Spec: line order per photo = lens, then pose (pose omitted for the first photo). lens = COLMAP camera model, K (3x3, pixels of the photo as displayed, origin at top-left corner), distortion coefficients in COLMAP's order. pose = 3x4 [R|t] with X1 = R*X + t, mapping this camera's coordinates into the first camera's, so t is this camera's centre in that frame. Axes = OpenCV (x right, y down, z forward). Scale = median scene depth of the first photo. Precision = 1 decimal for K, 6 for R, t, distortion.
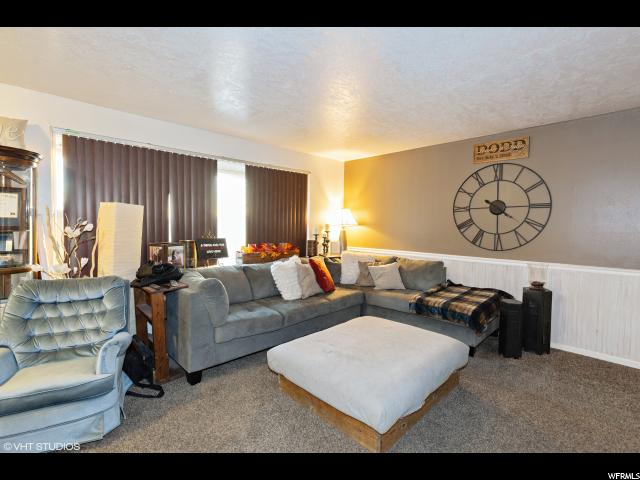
lens RADIAL K [[296.0, 0, 320.0], [0, 296.0, 240.0], [0, 0, 1]] dist [0.001534, 0.000271]
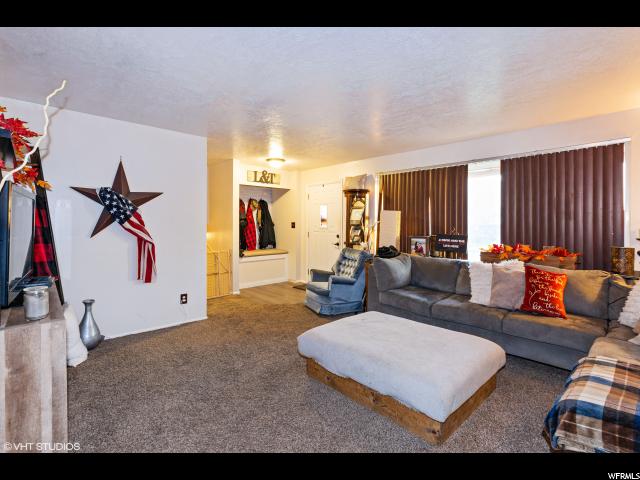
lens RADIAL K [[301.5, 0, 320.6], [0, 301.5, 227.1], [0, 0, 1]] dist [-0.001843, -0.000755]
pose [[-0.027113, -0.000245, -0.999632, 0.794542], [-0.059527, 0.998226, 0.001370, -0.005628], [0.997858, 0.059543, -0.027079, 0.496656]]
